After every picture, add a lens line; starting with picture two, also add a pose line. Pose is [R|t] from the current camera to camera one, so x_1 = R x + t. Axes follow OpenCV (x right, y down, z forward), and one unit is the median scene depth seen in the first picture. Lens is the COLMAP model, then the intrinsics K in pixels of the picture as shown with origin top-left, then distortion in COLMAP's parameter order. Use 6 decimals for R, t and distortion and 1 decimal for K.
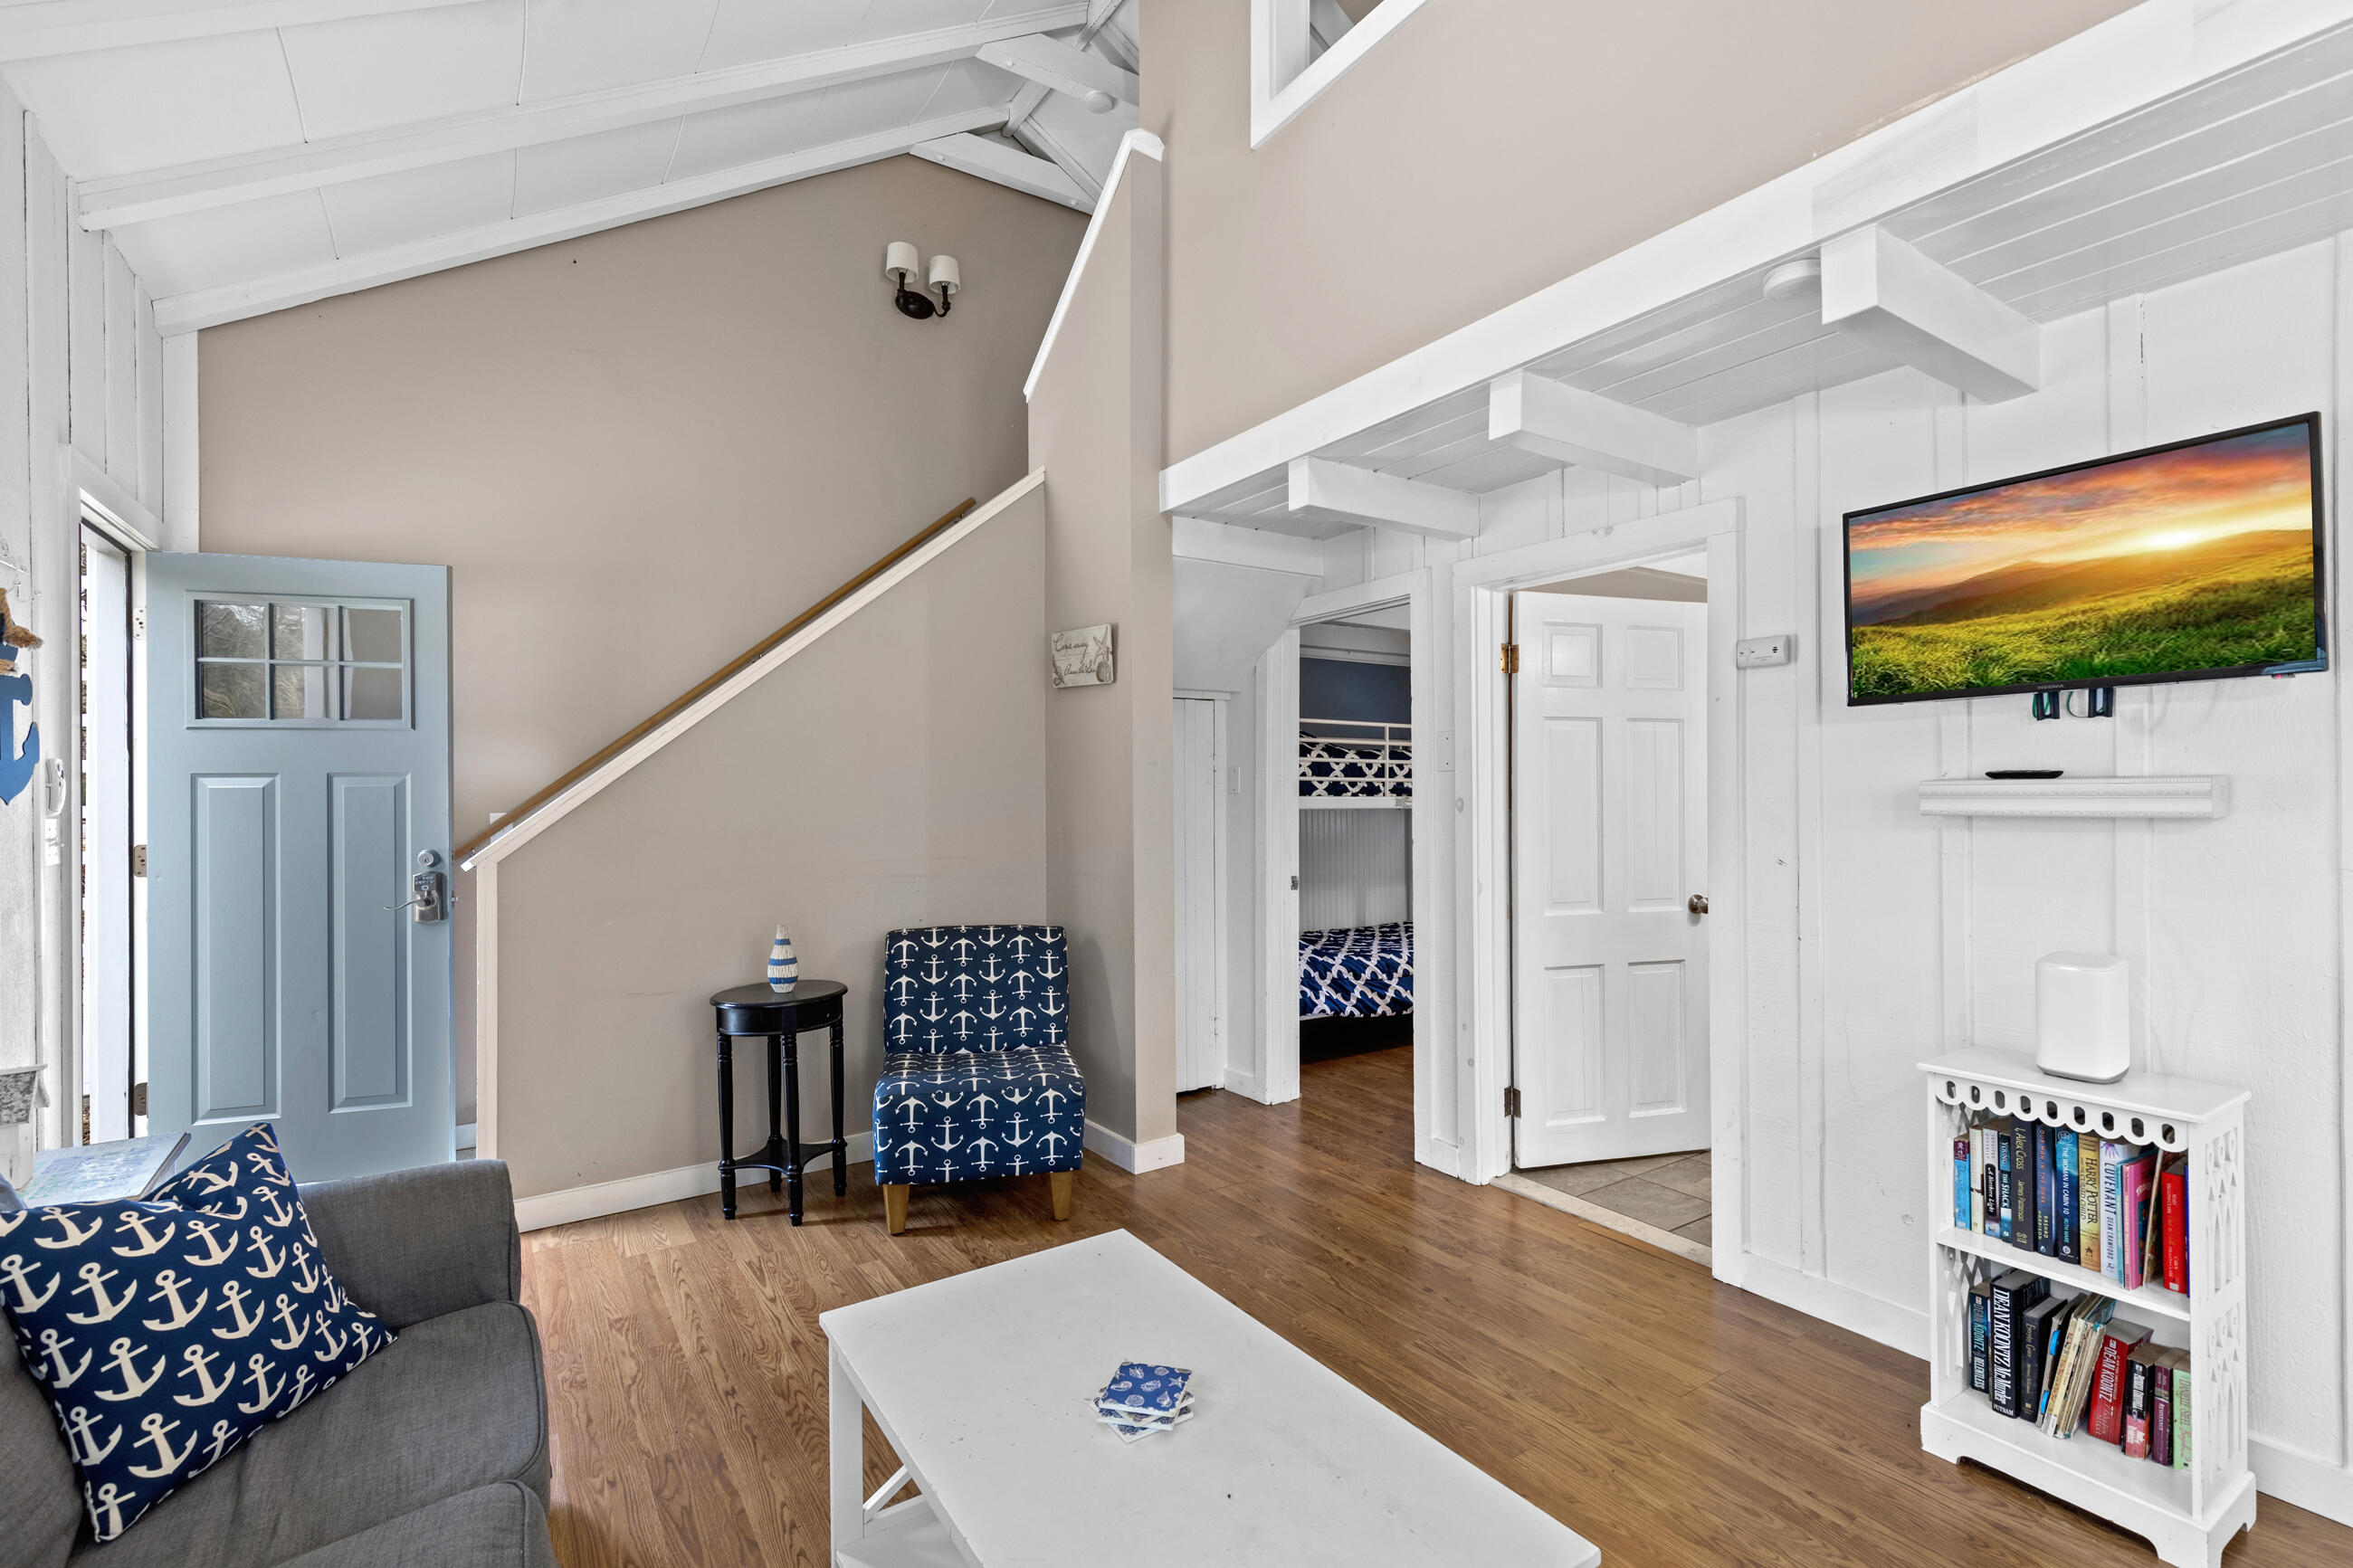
lens RADIAL K [[1075.8, 0, 1170.1], [0, 1075.8, 795.3], [0, 0, 1]] dist [0.009154, -0.002052]
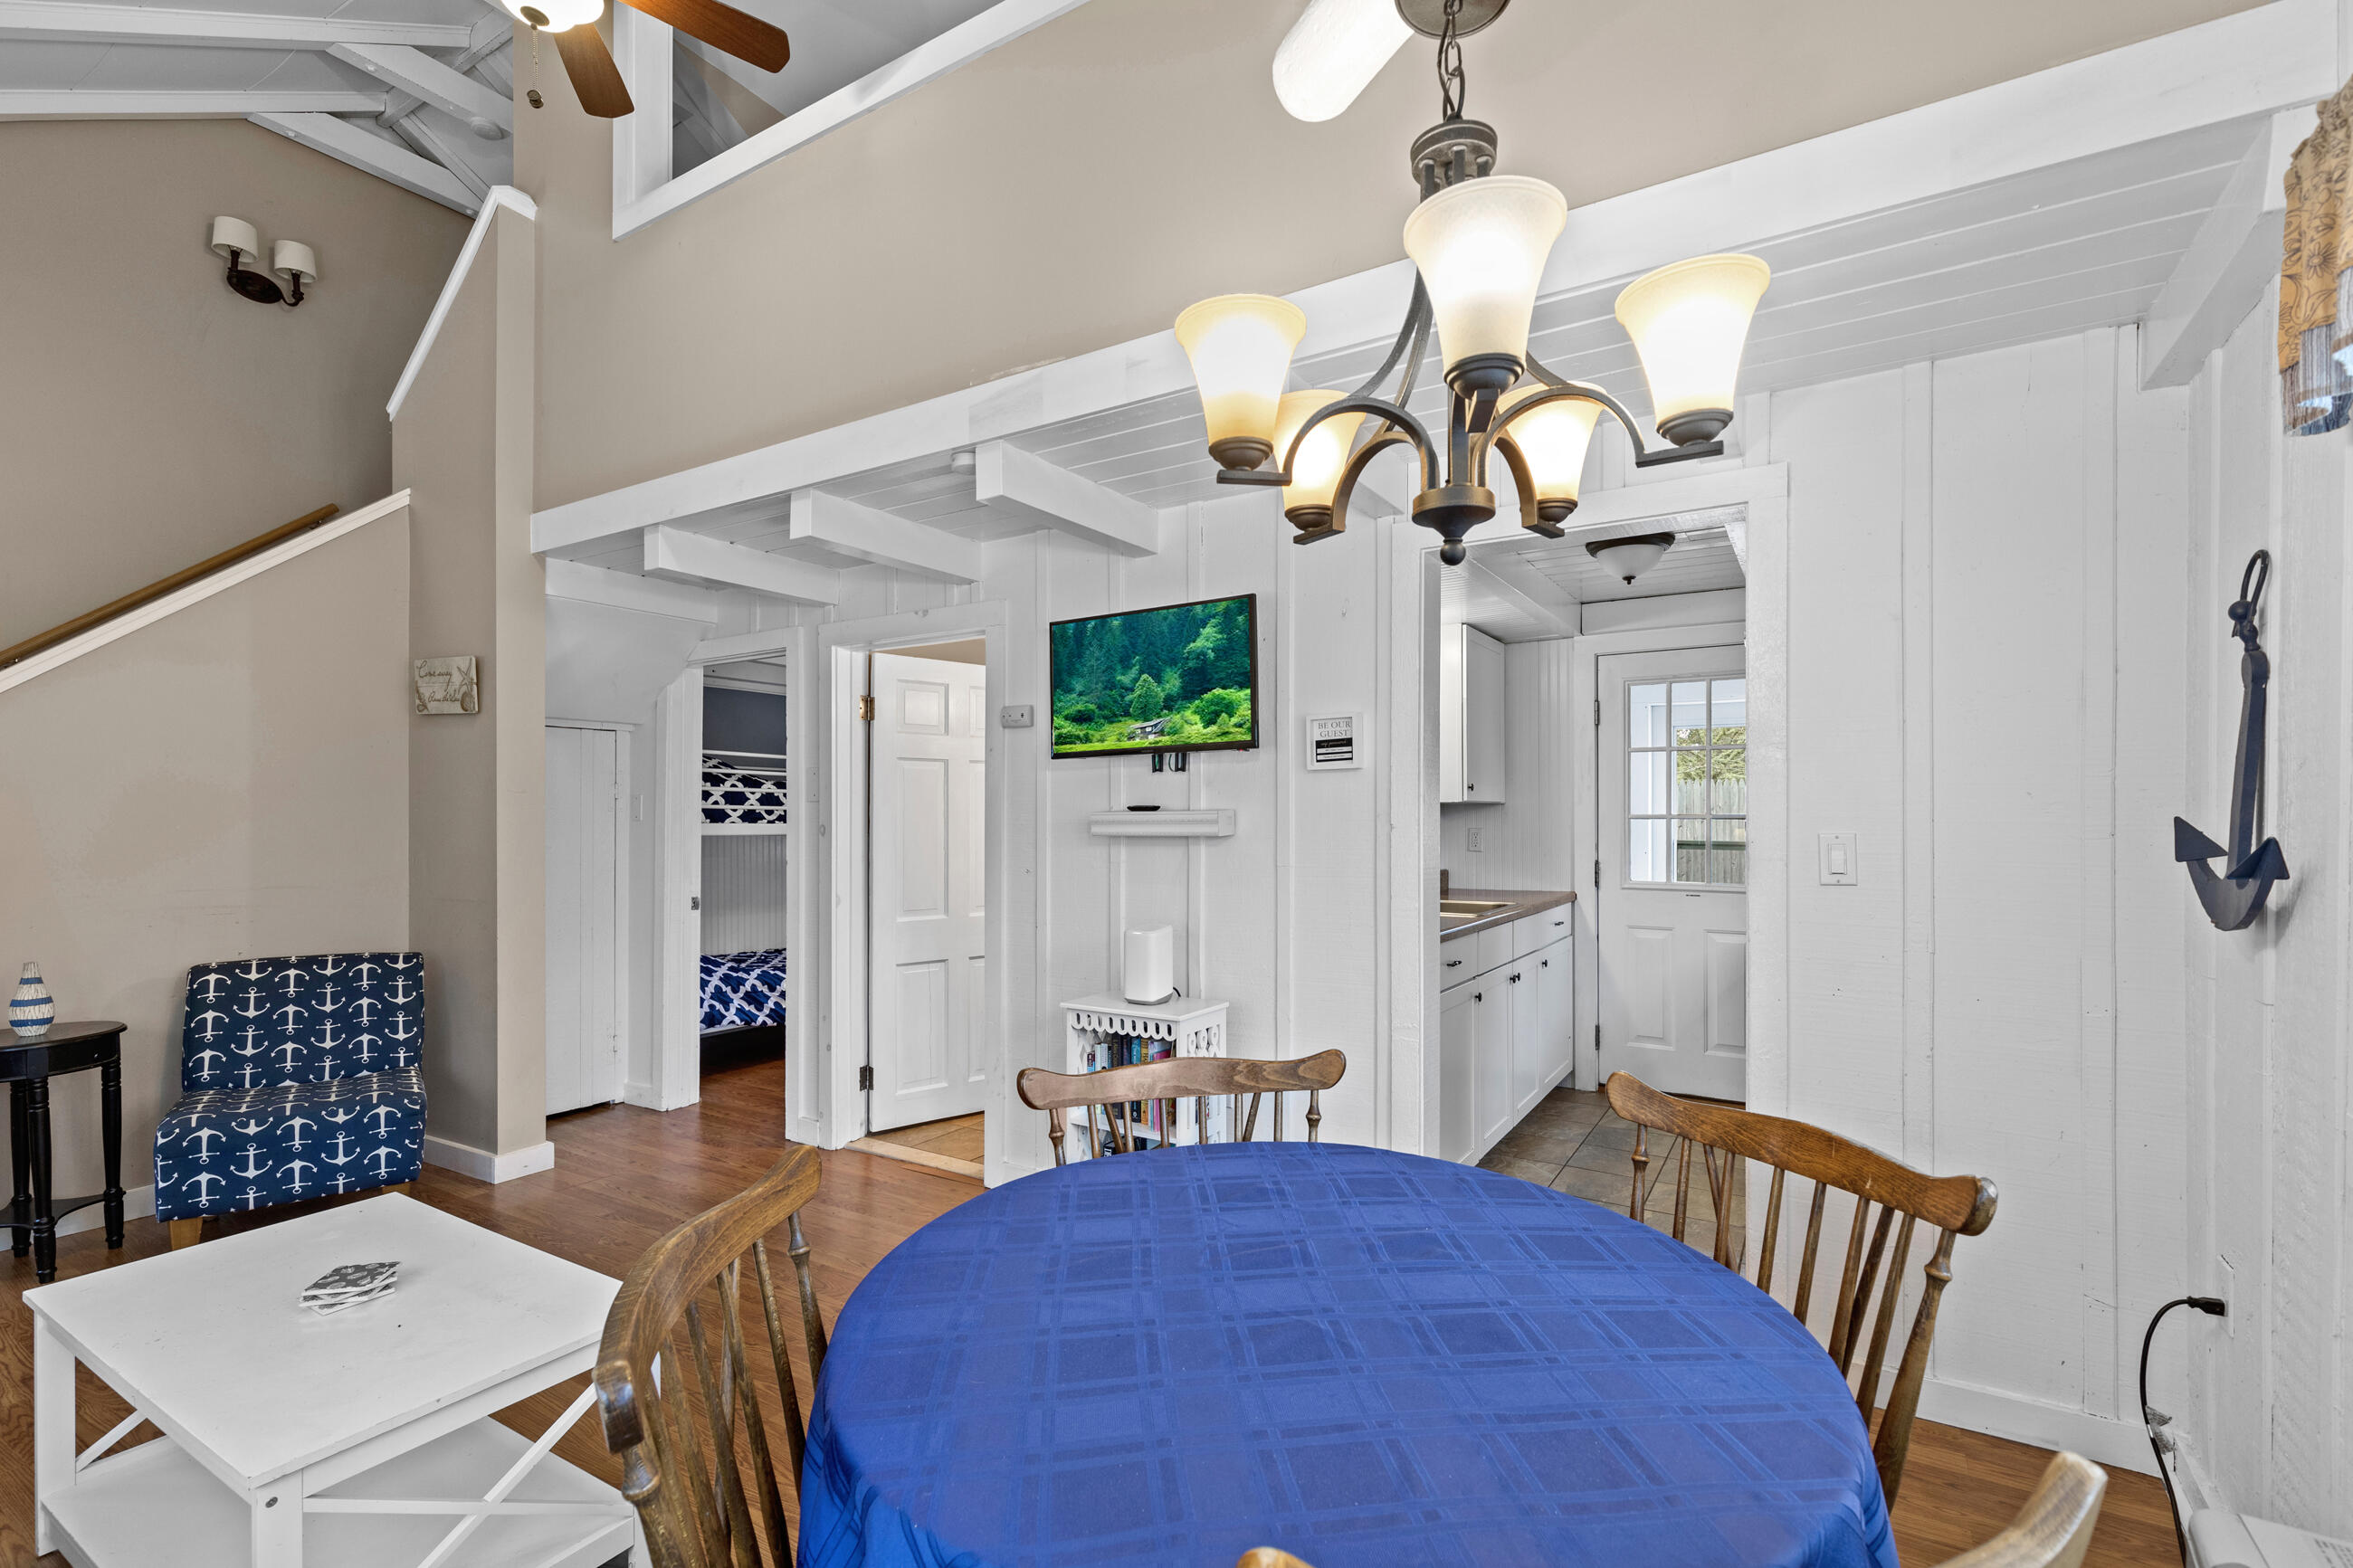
lens RADIAL K [[1075.8, 0, 1187.7], [0, 1075.8, 817.6], [0, 0, 1]] dist [0.009154, -0.002052]
pose [[0.905792, 0.003309, 0.423710, 0.129343], [-0.000831, 0.999981, -0.006035, 0.001746], [-0.423722, 0.005114, 0.905778, -0.234174]]
